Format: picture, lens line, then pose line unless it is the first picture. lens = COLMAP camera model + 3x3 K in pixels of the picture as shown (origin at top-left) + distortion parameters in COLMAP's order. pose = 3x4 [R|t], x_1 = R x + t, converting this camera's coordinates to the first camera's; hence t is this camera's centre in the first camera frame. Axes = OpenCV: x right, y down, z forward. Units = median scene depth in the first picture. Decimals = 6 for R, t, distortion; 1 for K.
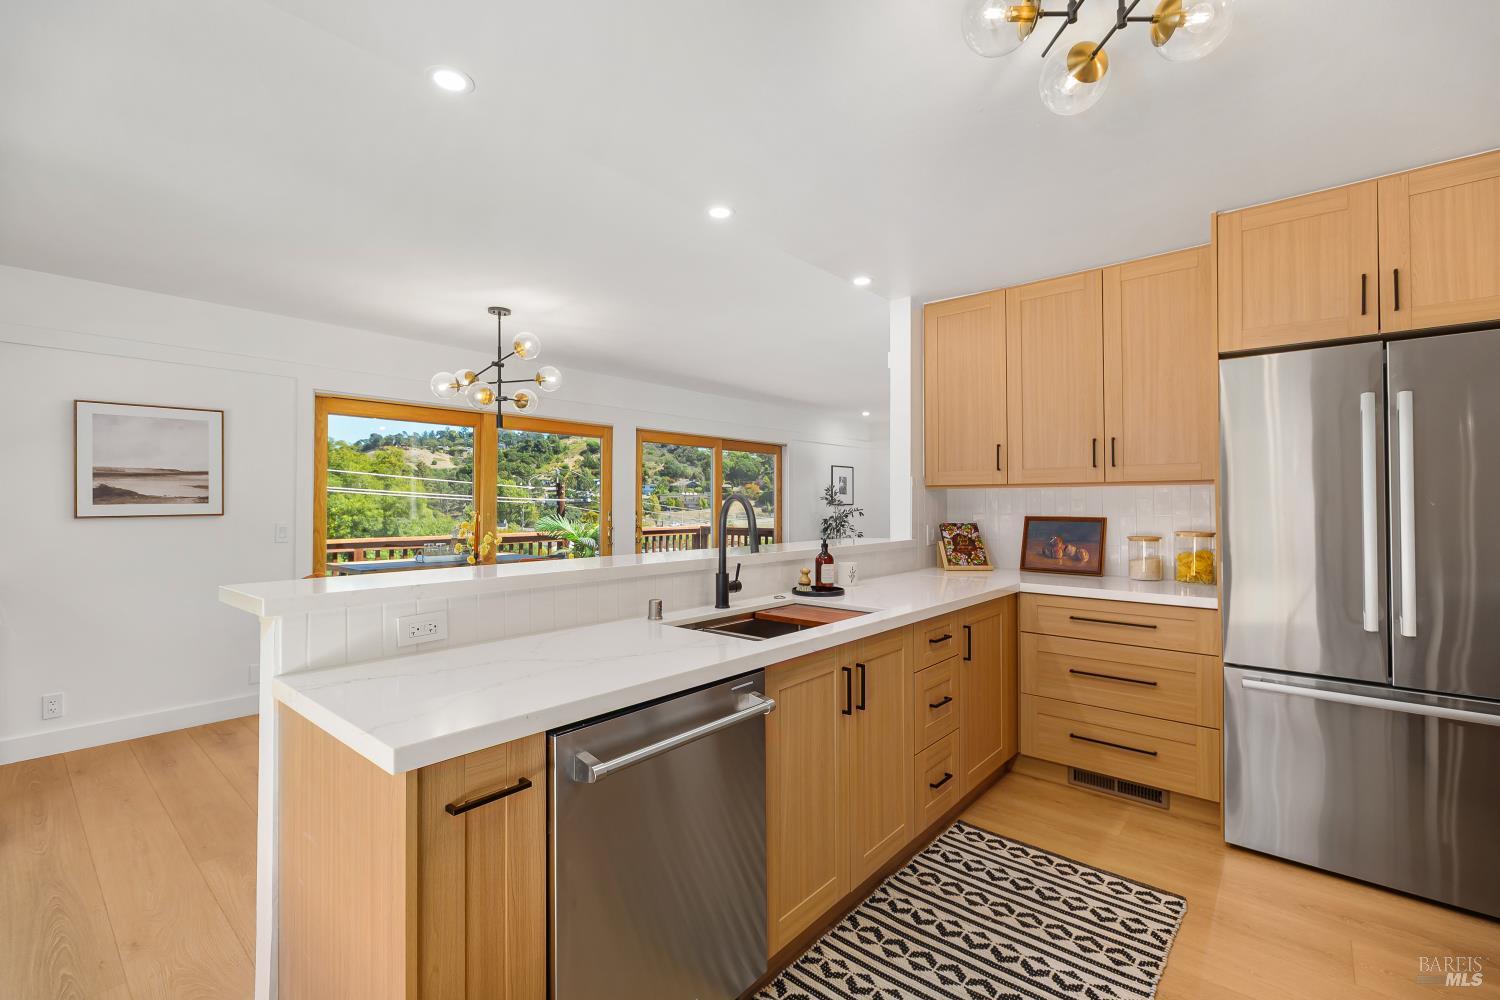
lens RADIAL K [[656.7, 0, 764.9], [0, 656.7, 486.9], [0, 0, 1]] dist [-0.008234, -0.000524]
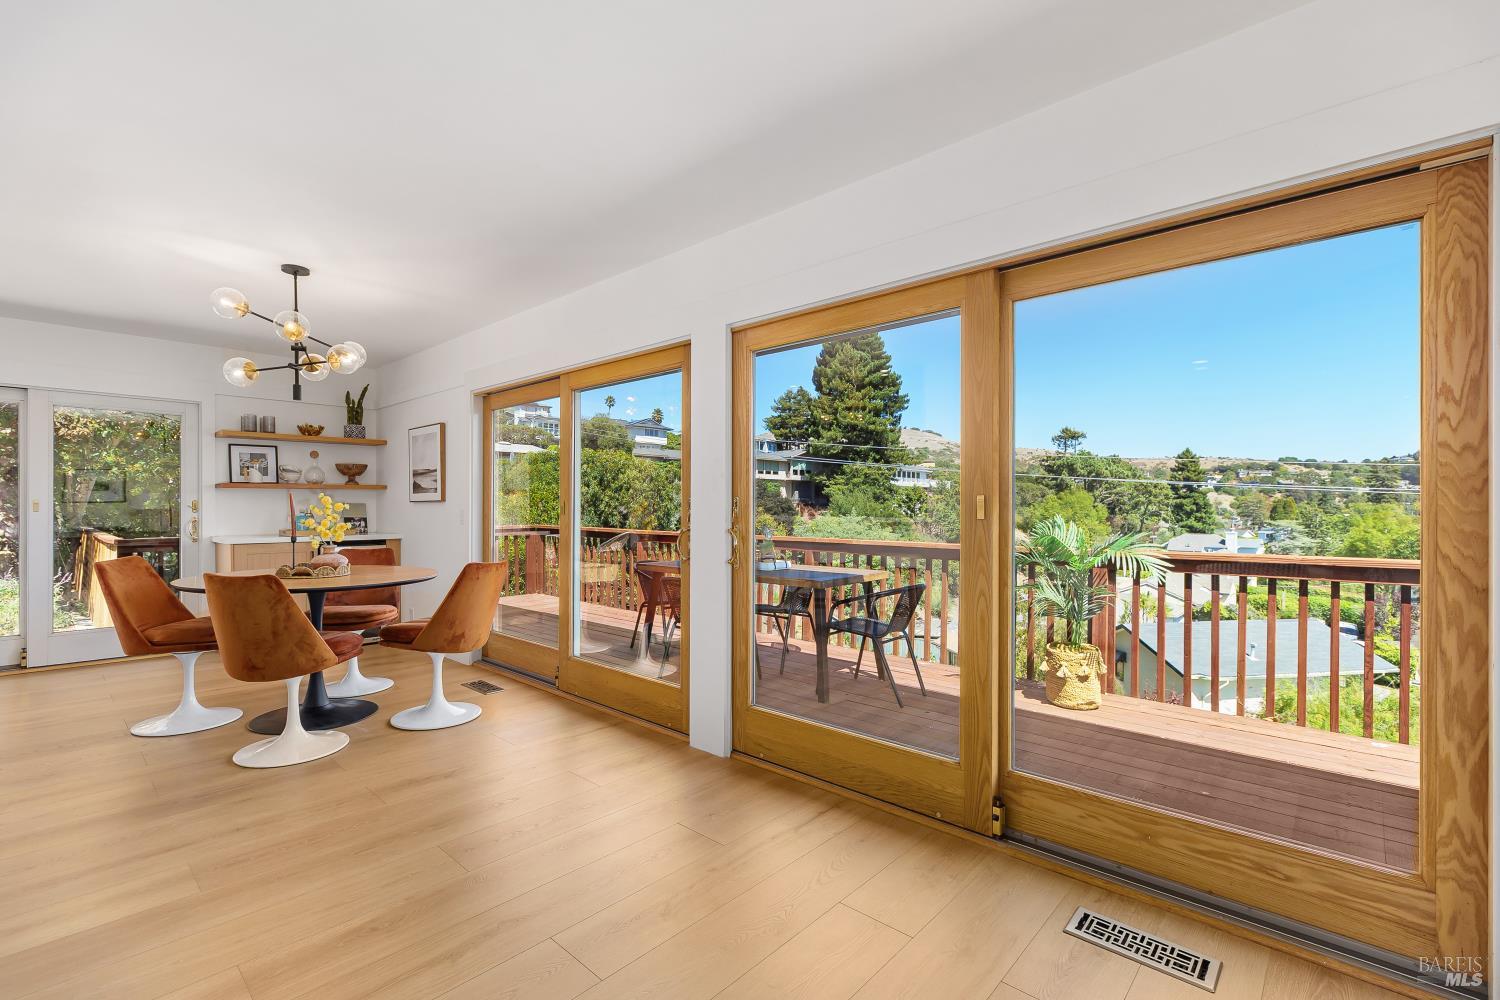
lens RADIAL K [[656.7, 0, 756.3], [0, 656.7, 506.4], [0, 0, 1]] dist [-0.008234, -0.000524]
pose [[-0.030220, -0.006283, -0.999524, 0.261415], [0.014519, 0.999872, -0.006724, 0.039367], [0.999438, -0.014715, -0.030125, 0.921488]]
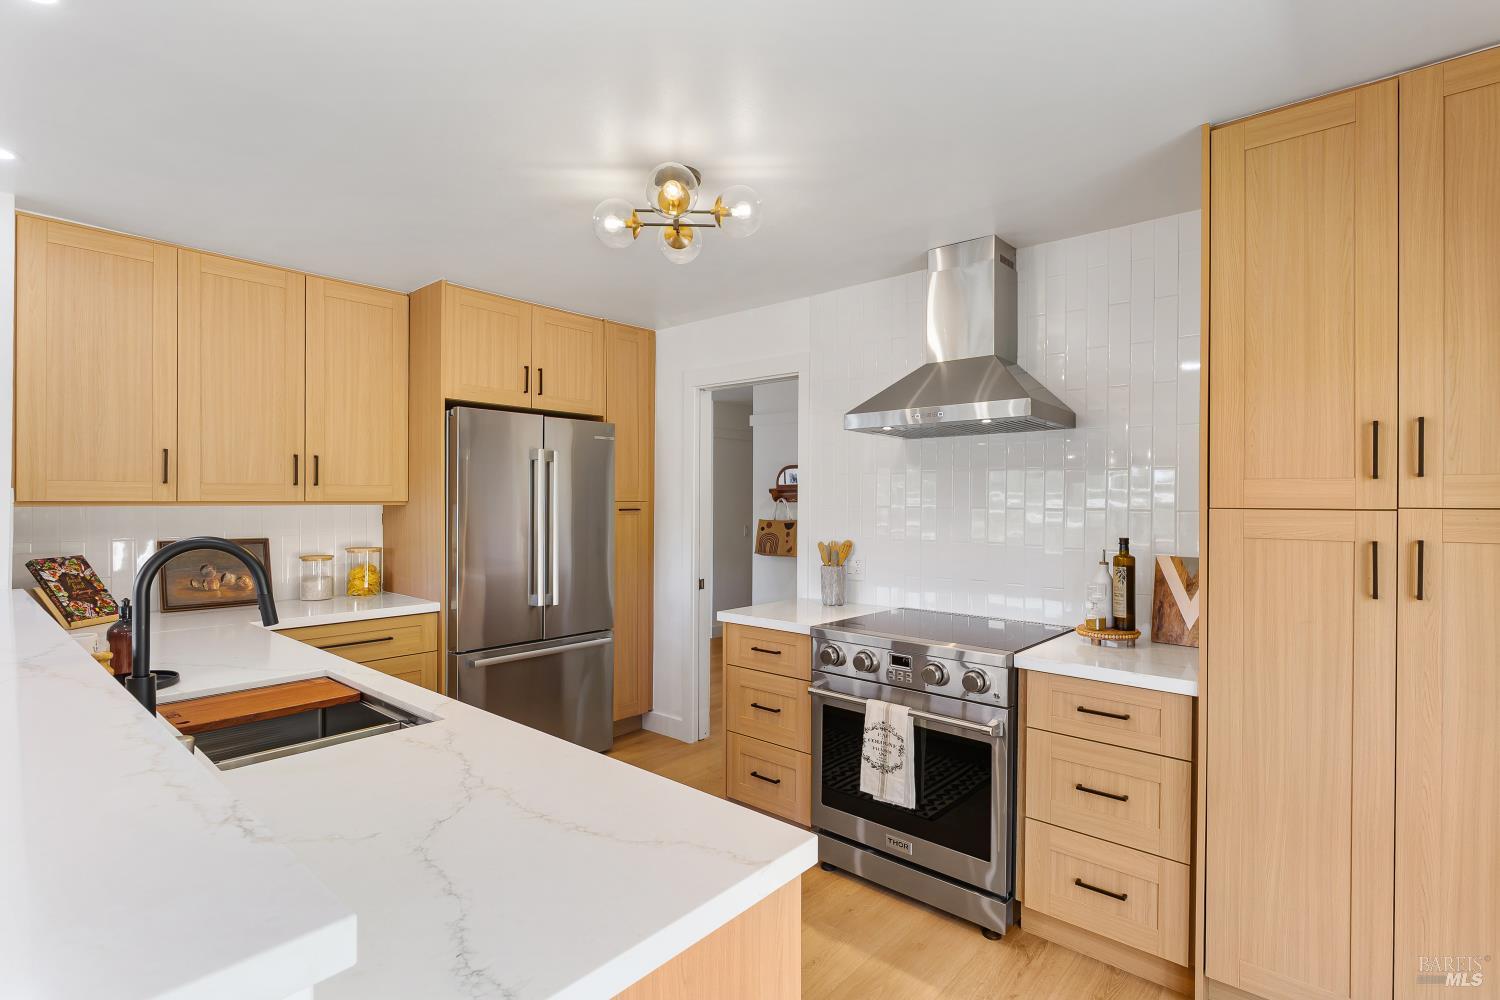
lens RADIAL K [[716.6, 0, 760.7], [0, 716.6, 500.8], [0, 0, 1]] dist [-0.010416, 0.000792]
pose [[-0.006174, -0.001859, 0.999979, -0.232637], [-0.027336, 0.999625, 0.001690, -0.012503], [-0.999607, -0.027325, -0.006222, 0.157725]]
